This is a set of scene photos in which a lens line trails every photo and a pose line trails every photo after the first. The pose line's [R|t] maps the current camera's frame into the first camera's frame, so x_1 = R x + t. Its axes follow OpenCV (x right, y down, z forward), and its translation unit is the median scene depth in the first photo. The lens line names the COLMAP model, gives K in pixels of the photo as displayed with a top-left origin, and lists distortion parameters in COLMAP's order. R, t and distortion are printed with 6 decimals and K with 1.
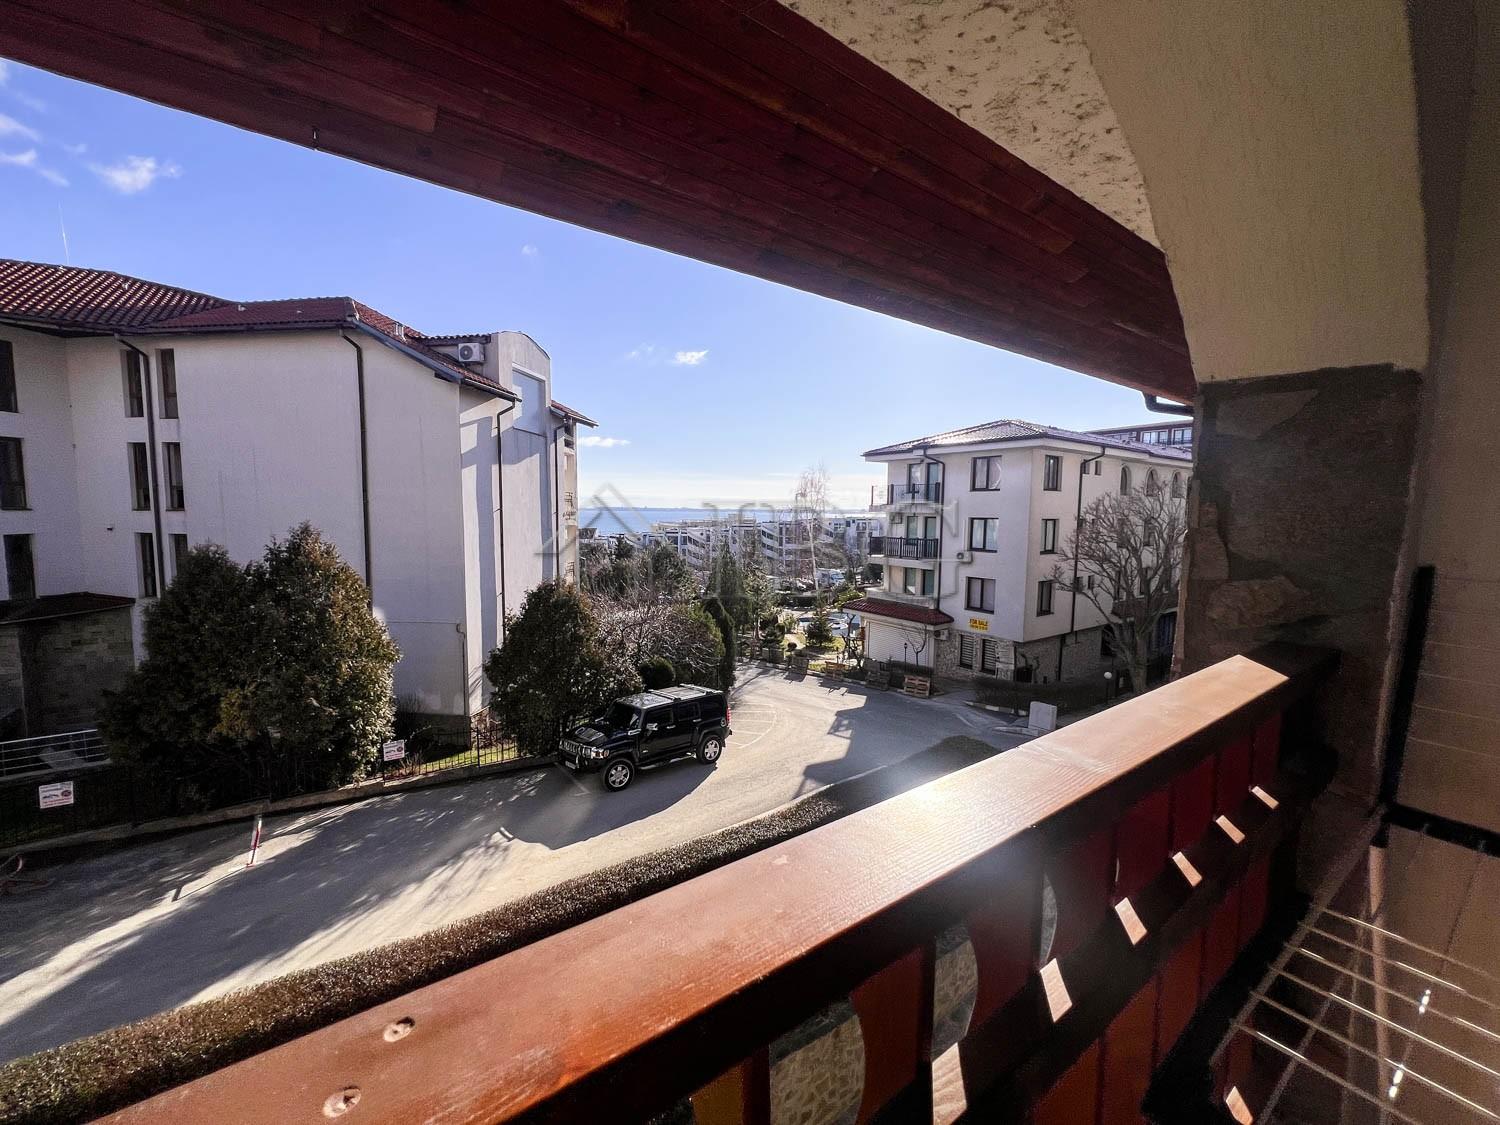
lens RADIAL K [[602.2, 0, 747.6], [0, 602.2, 561.9], [0, 0, 1]] dist [-0.002427, 0.000690]
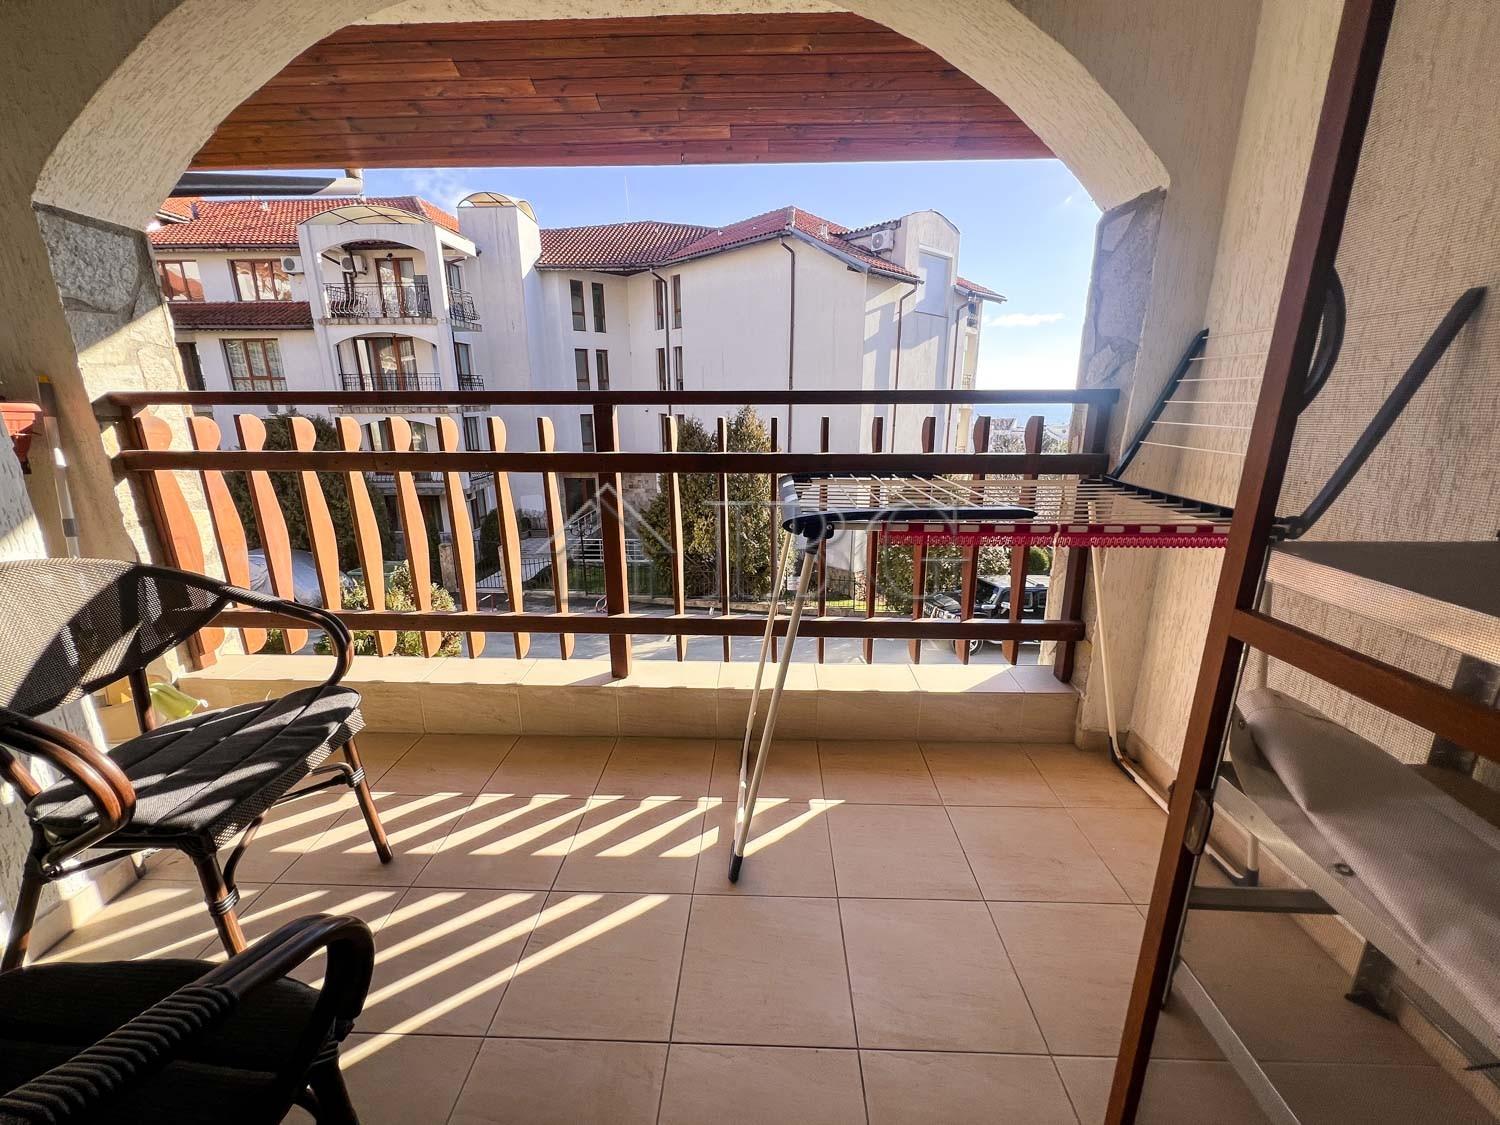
lens RADIAL K [[604.0, 0, 748.2], [0, 604.0, 562.3], [0, 0, 1]] dist [-0.002323, 0.000730]
pose [[0.790103, 0.148349, -0.594752, 0.094293], [-0.041969, 0.981088, 0.188960, 0.025790], [0.611536, -0.124337, 0.781386, -0.068105]]
